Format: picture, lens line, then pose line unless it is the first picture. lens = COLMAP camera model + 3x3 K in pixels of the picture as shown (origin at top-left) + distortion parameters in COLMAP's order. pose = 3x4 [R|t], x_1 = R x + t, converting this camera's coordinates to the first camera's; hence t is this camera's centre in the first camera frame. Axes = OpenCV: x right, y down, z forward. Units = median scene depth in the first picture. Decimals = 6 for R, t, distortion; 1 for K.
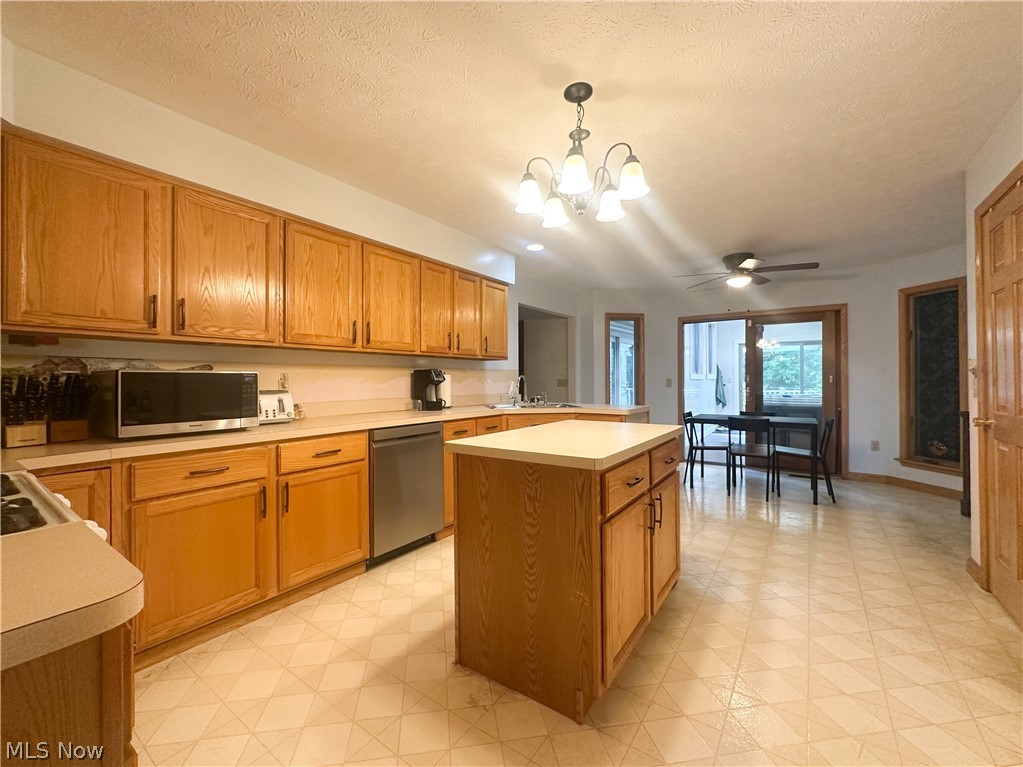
lens RADIAL K [[416.2, 0, 492.2], [0, 416.2, 377.9], [0, 0, 1]] dist [-0.000339, -0.000052]
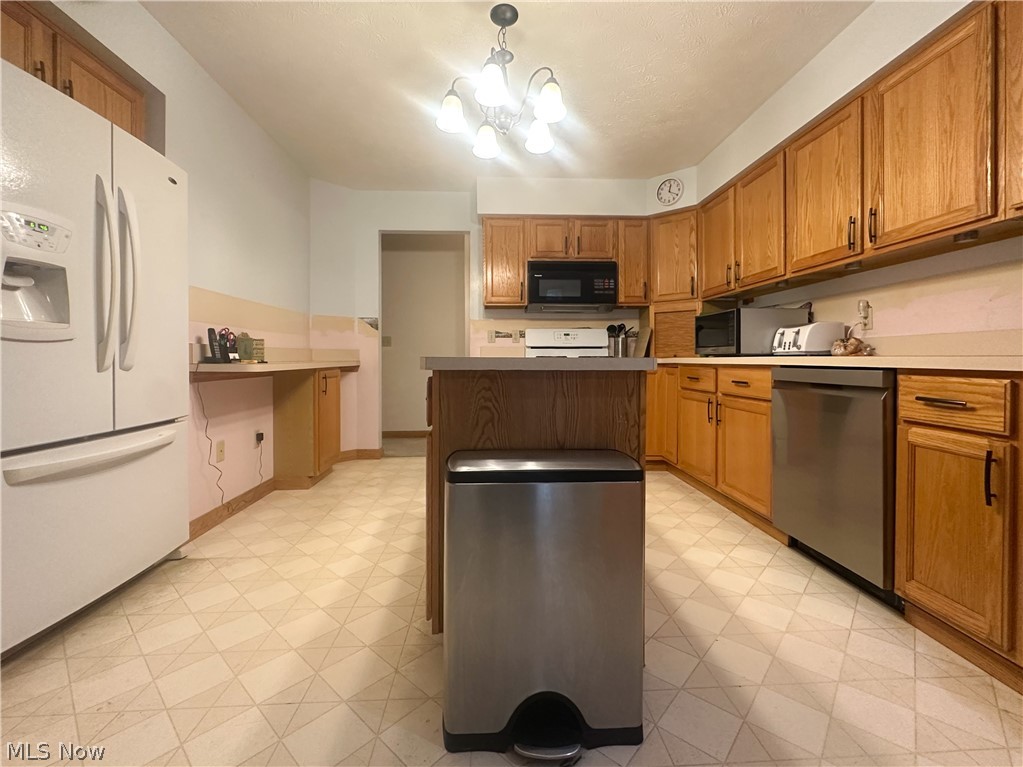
lens RADIAL K [[451.1, 0, 511.5], [0, 451.1, 361.7], [0, 0, 1]] dist [-0.002797, 0.000197]
pose [[-0.760554, 0.008802, -0.649214, 0.613115], [0.005545, 0.999960, 0.007061, 0.099701], [0.649250, 0.001770, -0.760573, 1.238113]]
